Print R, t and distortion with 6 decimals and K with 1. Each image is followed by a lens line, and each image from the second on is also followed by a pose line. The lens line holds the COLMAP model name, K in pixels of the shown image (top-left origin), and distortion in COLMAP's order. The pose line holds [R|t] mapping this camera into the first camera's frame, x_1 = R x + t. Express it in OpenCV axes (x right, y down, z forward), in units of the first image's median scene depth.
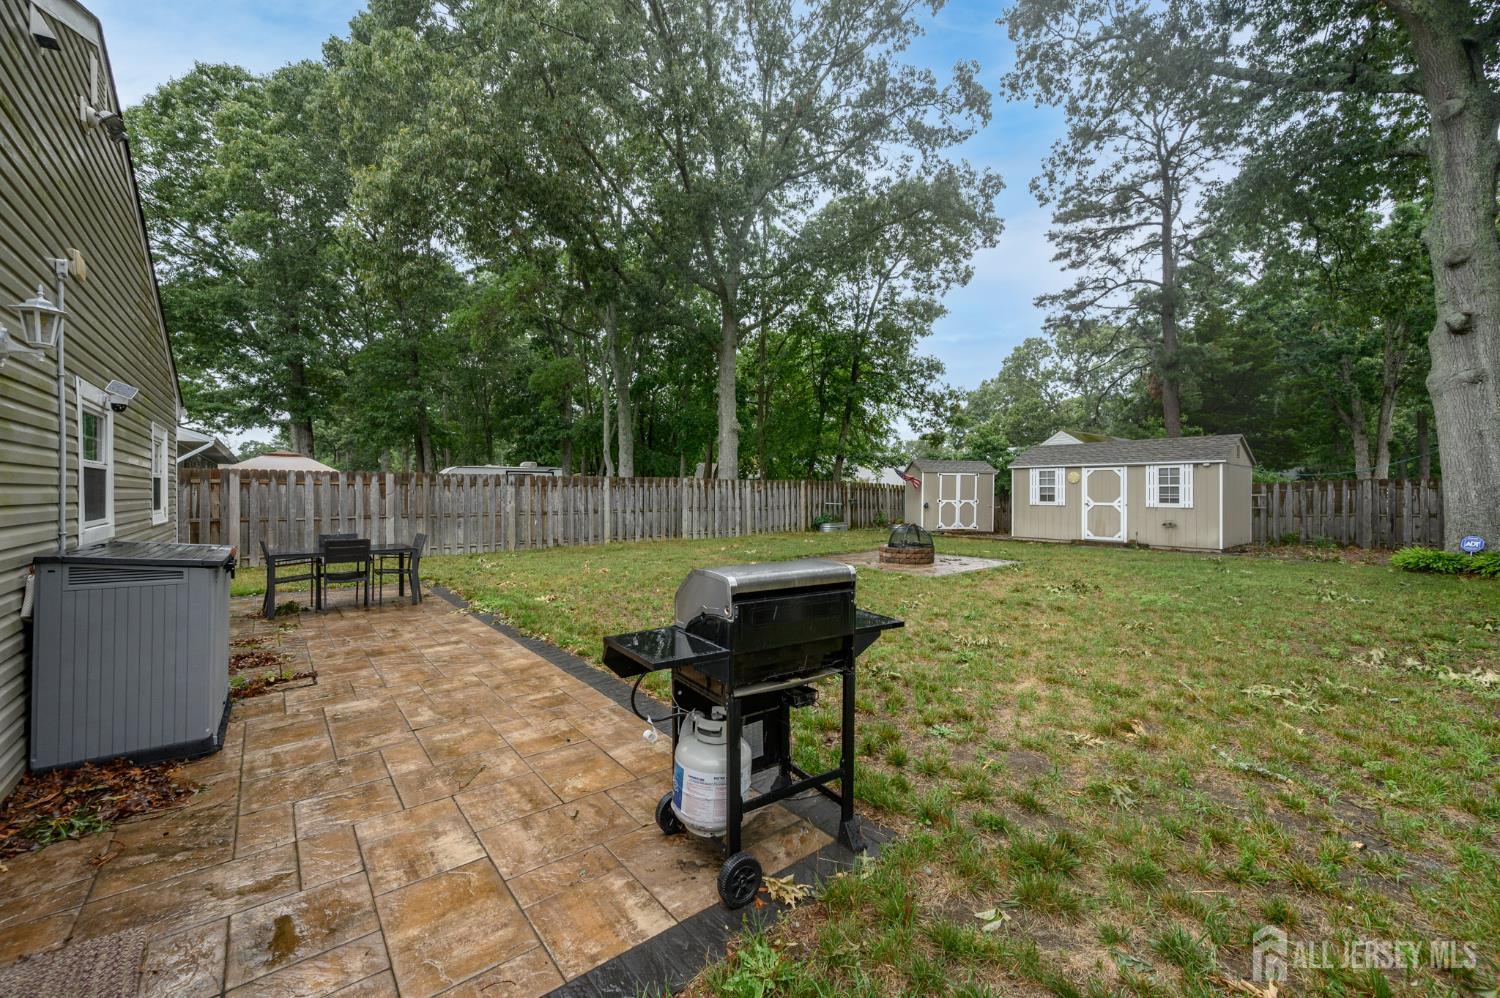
lens RADIAL K [[588.5, 0, 752.0], [0, 588.5, 497.4], [0, 0, 1]] dist [-0.000034, 0.000030]
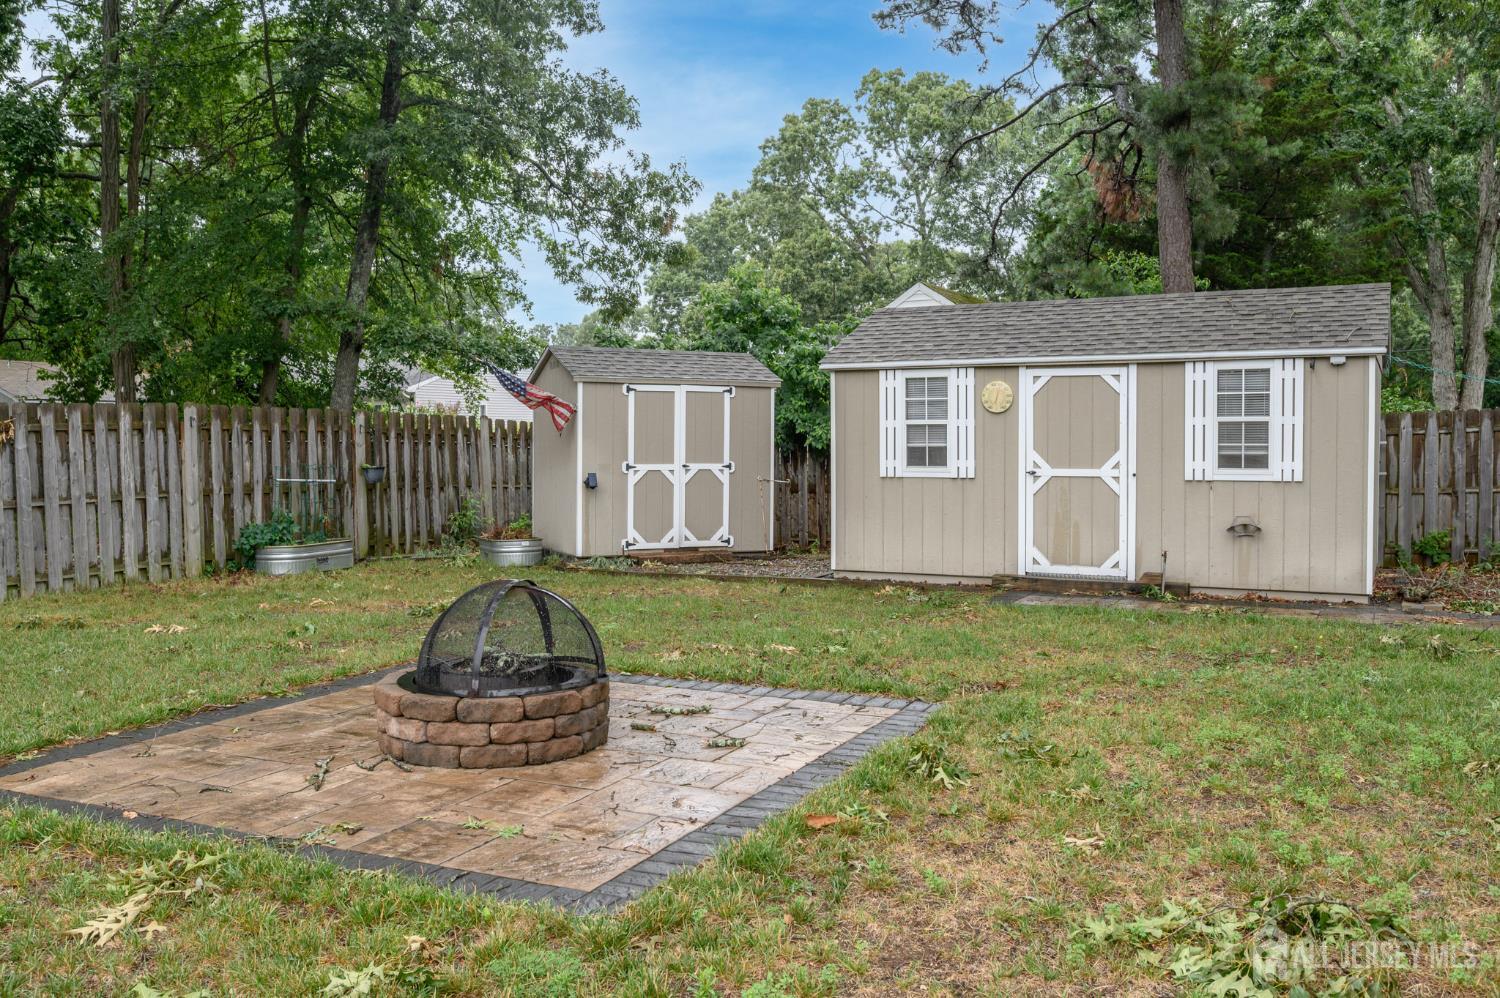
lens RADIAL K [[1272.6, 0, 750.0], [0, 1272.6, 499.0], [0, 0, 1]] dist [-0.006044, -0.001658]
pose [[0.920118, -0.025980, 0.390777, 0.084799], [0.011190, 0.999134, 0.040078, -0.003851], [-0.391480, -0.032504, 0.919612, 0.262329]]
